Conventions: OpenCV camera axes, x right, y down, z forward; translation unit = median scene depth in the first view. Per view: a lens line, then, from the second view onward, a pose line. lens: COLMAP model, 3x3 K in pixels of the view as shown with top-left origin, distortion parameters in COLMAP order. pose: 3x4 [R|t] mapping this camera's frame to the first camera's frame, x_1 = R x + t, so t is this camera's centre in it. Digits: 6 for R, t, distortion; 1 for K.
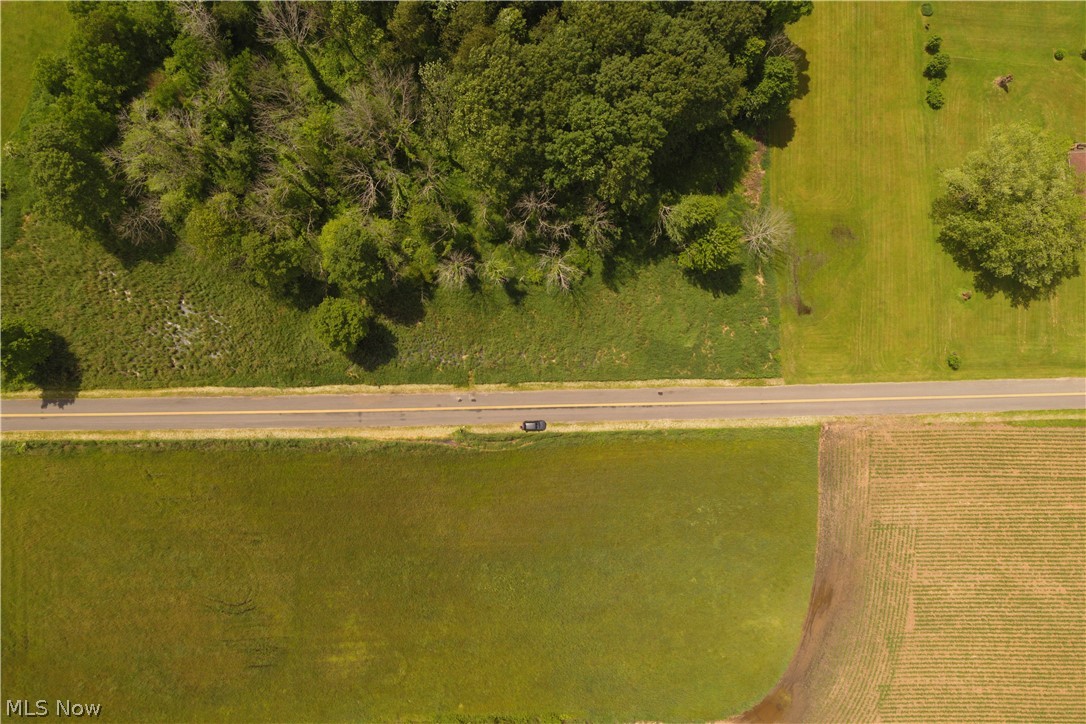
lens RADIAL K [[690.9, 0, 538.8], [0, 690.9, 367.9], [0, 0, 1]] dist [0.009266, -0.019610]
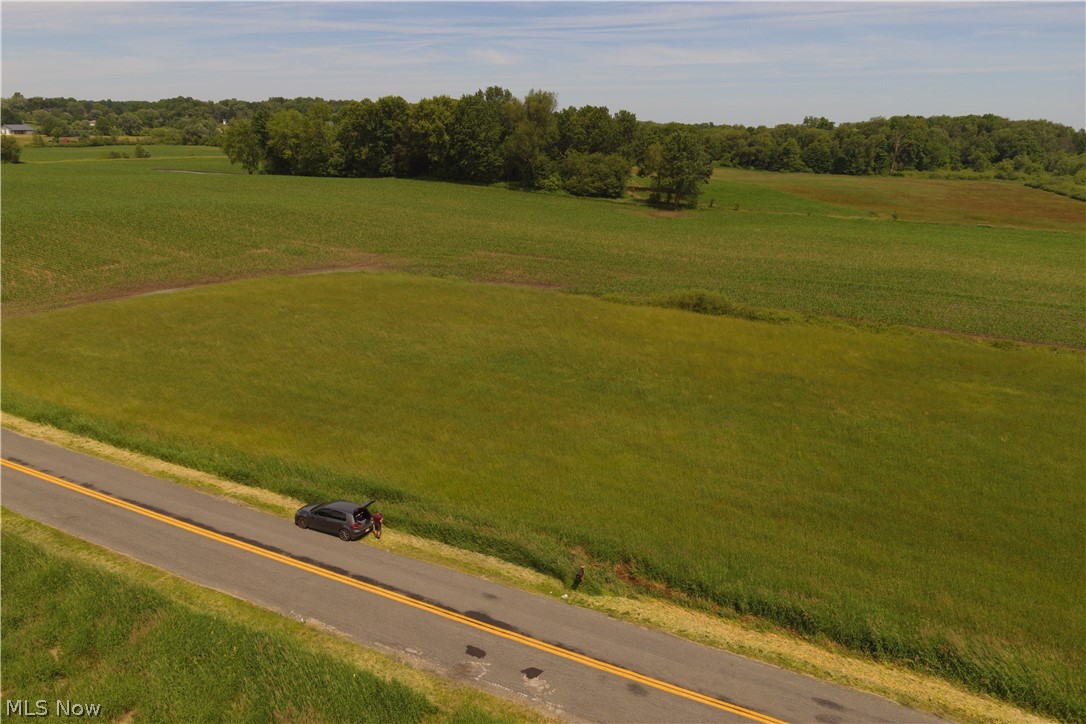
lens RADIAL K [[689.1, 0, 538.8], [0, 689.1, 373.1], [0, 0, 1]] dist [0.002957, 0.000822]
pose [[-0.902922, -0.190965, 0.385051, -0.182012], [0.421431, -0.217385, 0.880420, -0.118399], [-0.084426, 0.957223, 0.276760, 0.871514]]
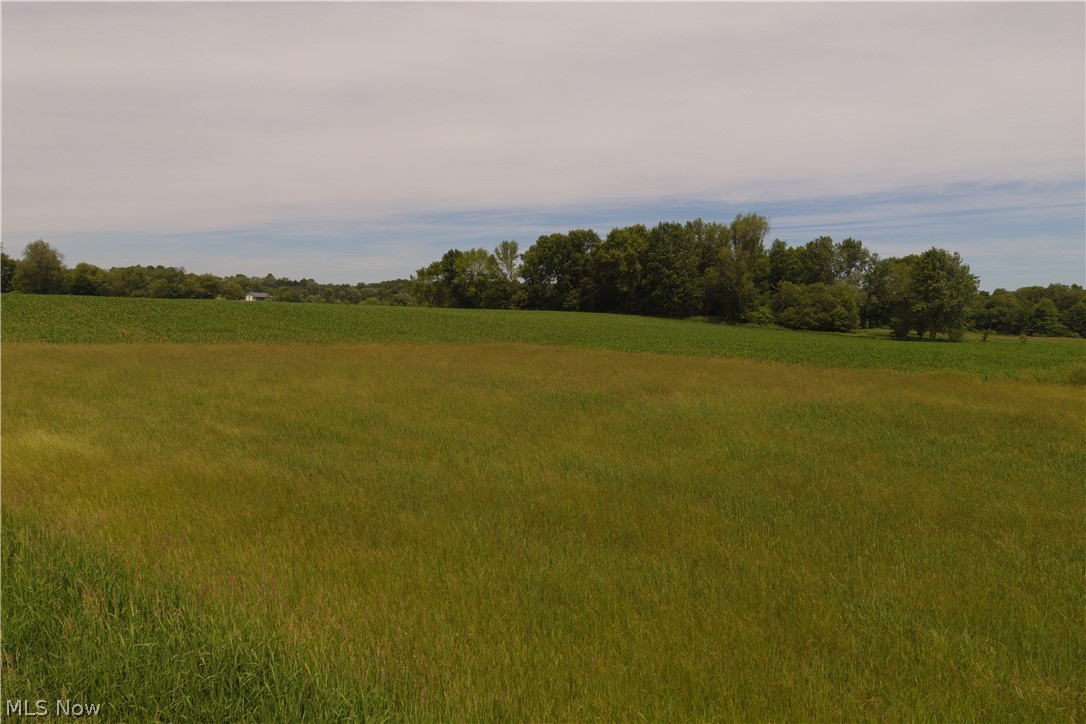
lens RADIAL K [[694.8, 0, 542.2], [0, 694.8, 354.7], [0, 0, 1]] dist [0.007019, -0.001281]
pose [[-0.767252, -0.093429, 0.634504, -0.052330], [0.632451, 0.053972, 0.772718, 0.078777], [-0.106440, 0.994162, 0.017680, 0.983181]]
